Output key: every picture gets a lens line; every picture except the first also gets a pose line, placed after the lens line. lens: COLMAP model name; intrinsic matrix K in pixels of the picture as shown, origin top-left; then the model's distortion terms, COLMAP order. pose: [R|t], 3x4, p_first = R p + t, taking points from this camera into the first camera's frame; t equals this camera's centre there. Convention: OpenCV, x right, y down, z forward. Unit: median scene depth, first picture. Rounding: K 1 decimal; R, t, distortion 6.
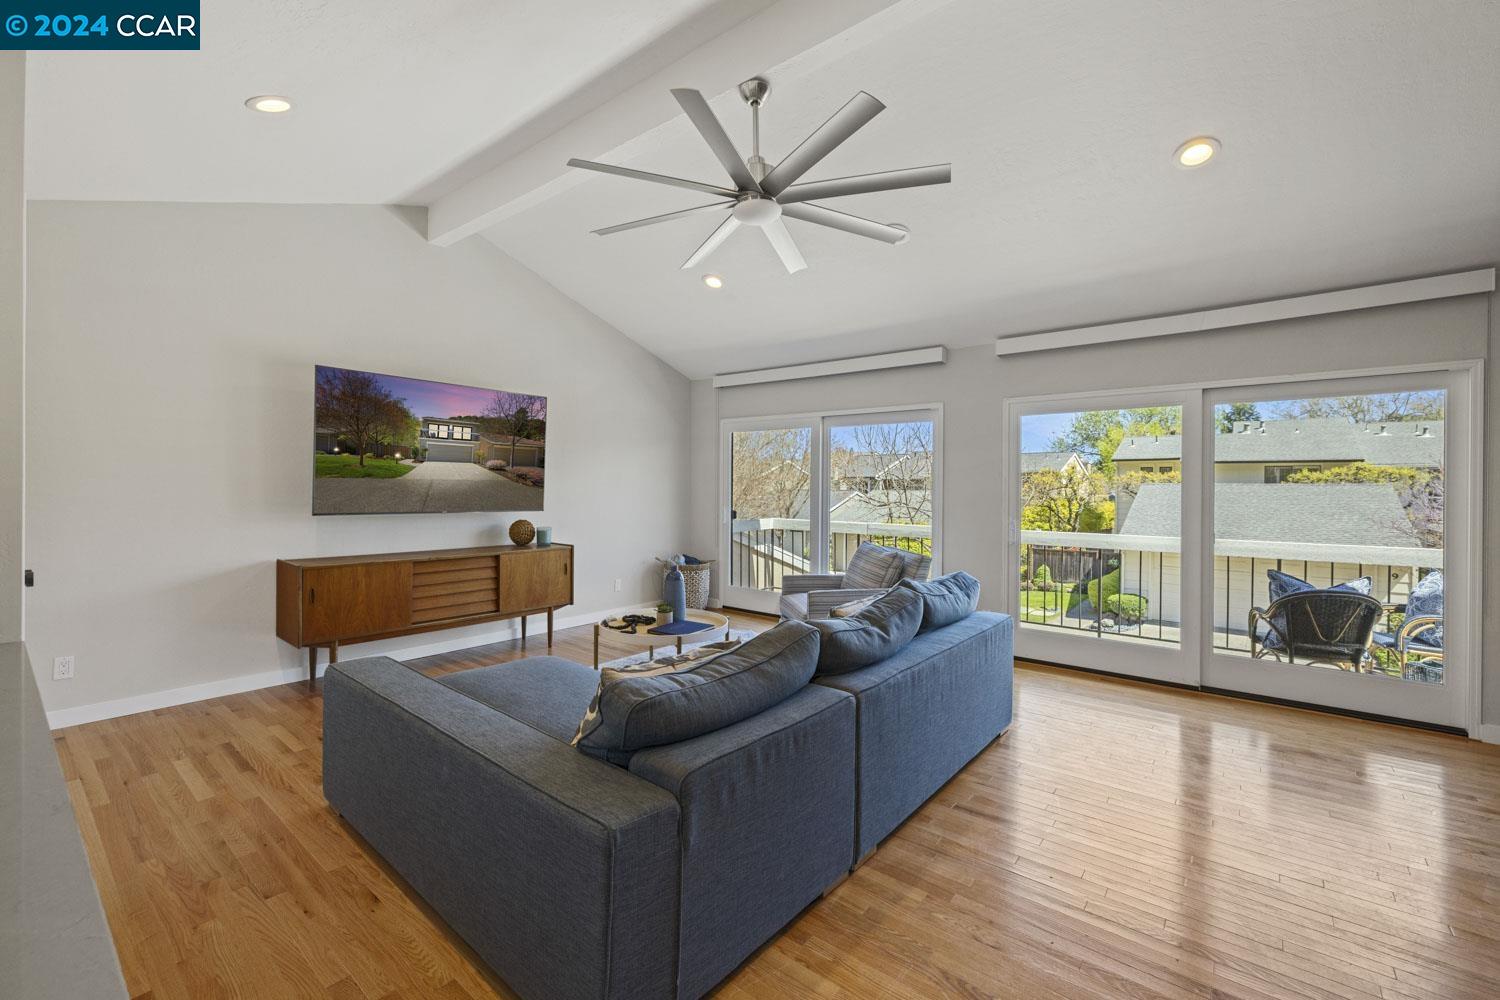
lens RADIAL K [[635.5, 0, 755.5], [0, 635.5, 486.2], [0, 0, 1]] dist [-0.002271, 0.000355]
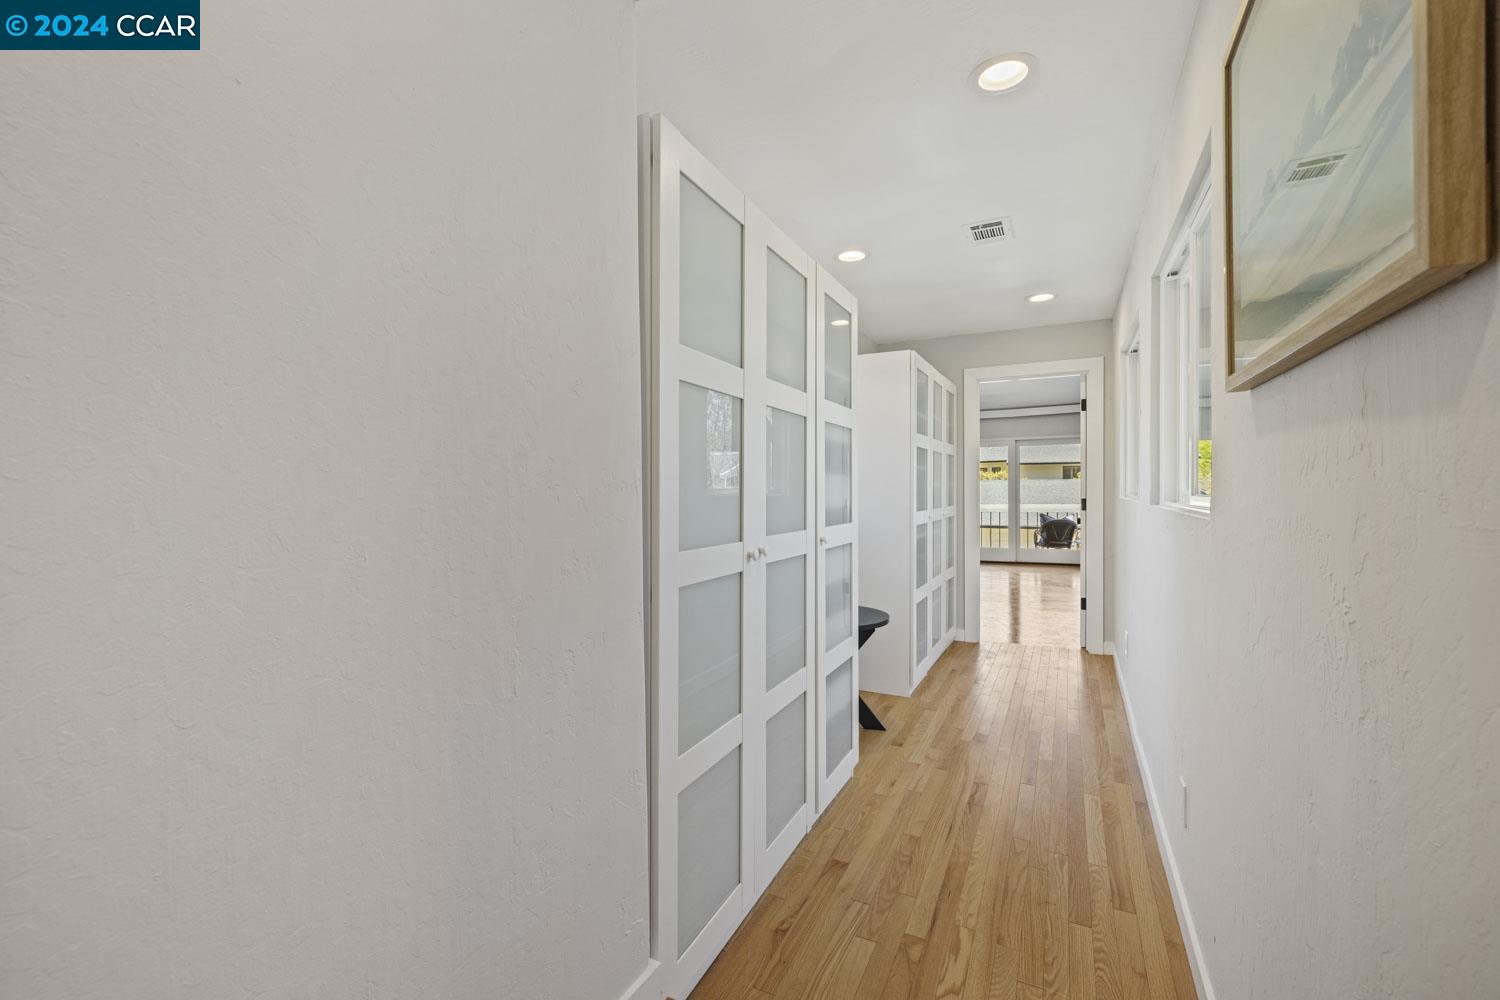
lens RADIAL K [[635.5, 0, 749.3], [0, 635.5, 489.7], [0, 0, 1]] dist [-0.002271, 0.000355]
pose [[0.978992, -0.017595, 0.203137, -0.628768], [0.017221, 0.999845, 0.003612, 0.007668], [-0.203169, -0.000038, 0.979144, -0.936421]]
